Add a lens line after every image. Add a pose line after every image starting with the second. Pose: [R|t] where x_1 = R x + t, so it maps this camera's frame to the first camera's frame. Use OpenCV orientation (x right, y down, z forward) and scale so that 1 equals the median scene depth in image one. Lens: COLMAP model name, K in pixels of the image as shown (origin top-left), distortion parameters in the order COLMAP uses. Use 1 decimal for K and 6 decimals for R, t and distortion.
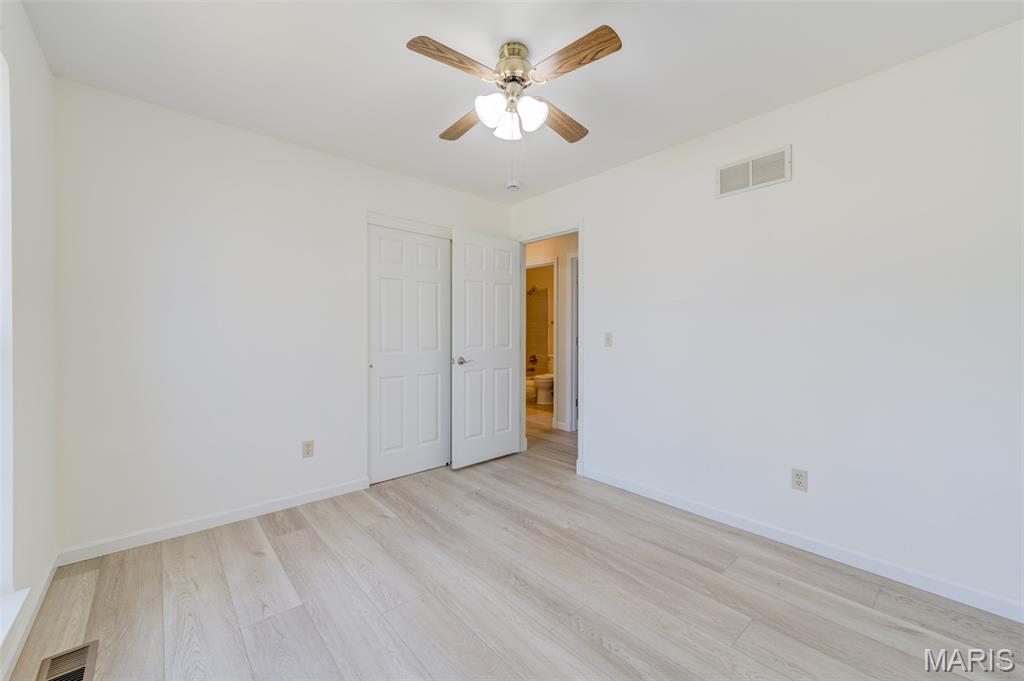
lens RADIAL K [[398.1, 0, 512.7], [0, 398.1, 336.9], [0, 0, 1]] dist [0.008251, -0.003370]
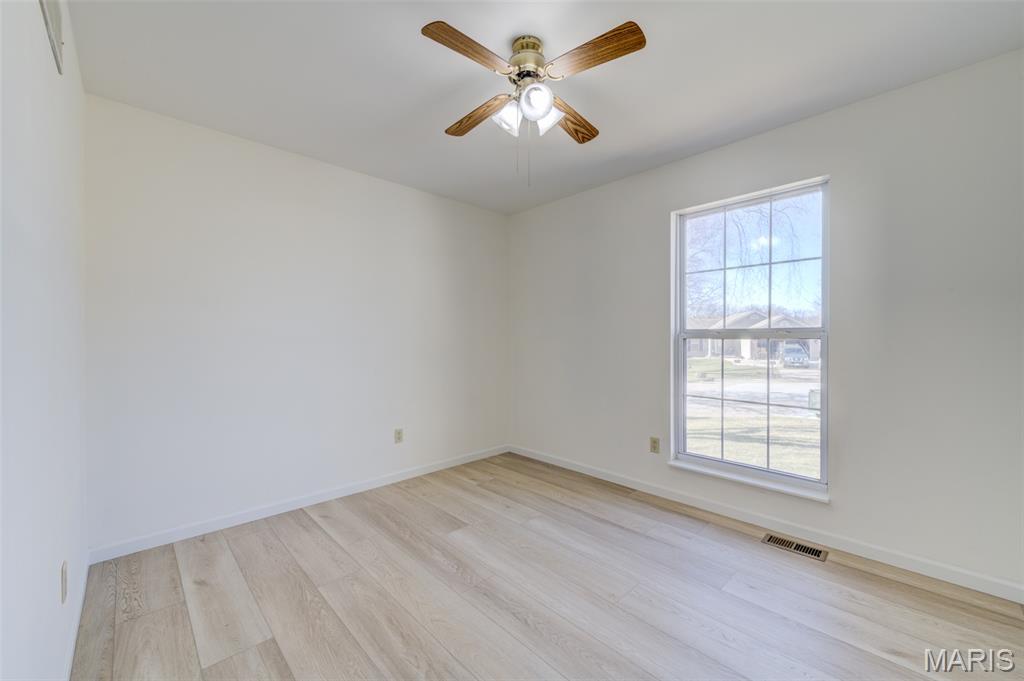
lens RADIAL K [[398.1, 0, 511.3], [0, 398.1, 339.6], [0, 0, 1]] dist [0.008251, -0.003370]
pose [[-0.999078, 0.000954, -0.042929, 0.087000], [0.000334, 0.999895, 0.014454, -0.022497], [0.042938, 0.014426, -0.998974, 2.049038]]
